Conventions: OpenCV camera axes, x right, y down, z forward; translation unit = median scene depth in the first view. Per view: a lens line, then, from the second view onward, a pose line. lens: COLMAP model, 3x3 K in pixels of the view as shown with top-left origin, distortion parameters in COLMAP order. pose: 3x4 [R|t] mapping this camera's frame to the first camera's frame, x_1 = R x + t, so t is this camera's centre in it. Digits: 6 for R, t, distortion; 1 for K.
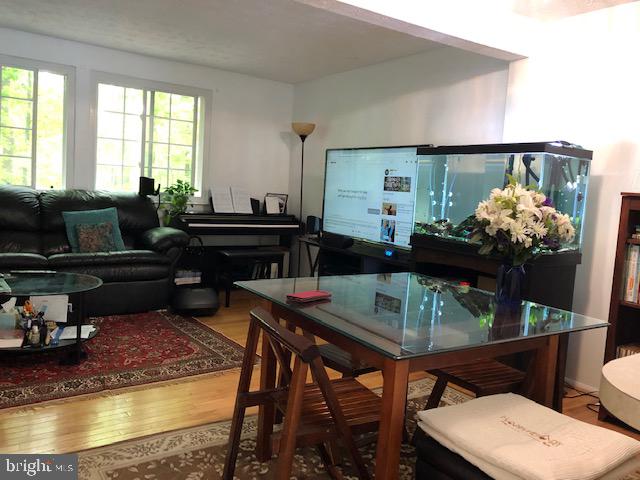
lens RADIAL K [[534.9, 0, 319.5], [0, 534.9, 228.6], [0, 0, 1]] dist [-0.001716, 0.004372]
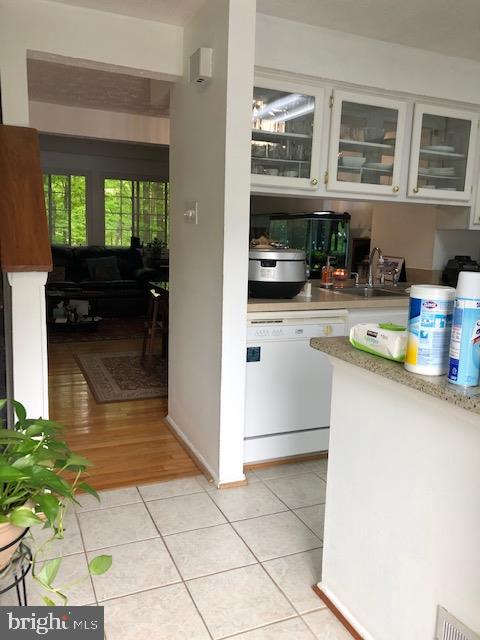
lens RADIAL K [[520.2, 0, 240.0], [0, 520.2, 320.0], [0, 0, 1]] dist [0.002331, -0.000087]
pose [[0.983221, -0.000738, -0.182417, 0.296632], [0.014081, 0.997315, 0.071861, 0.049558], [0.181874, -0.073223, 0.980592, -0.538028]]
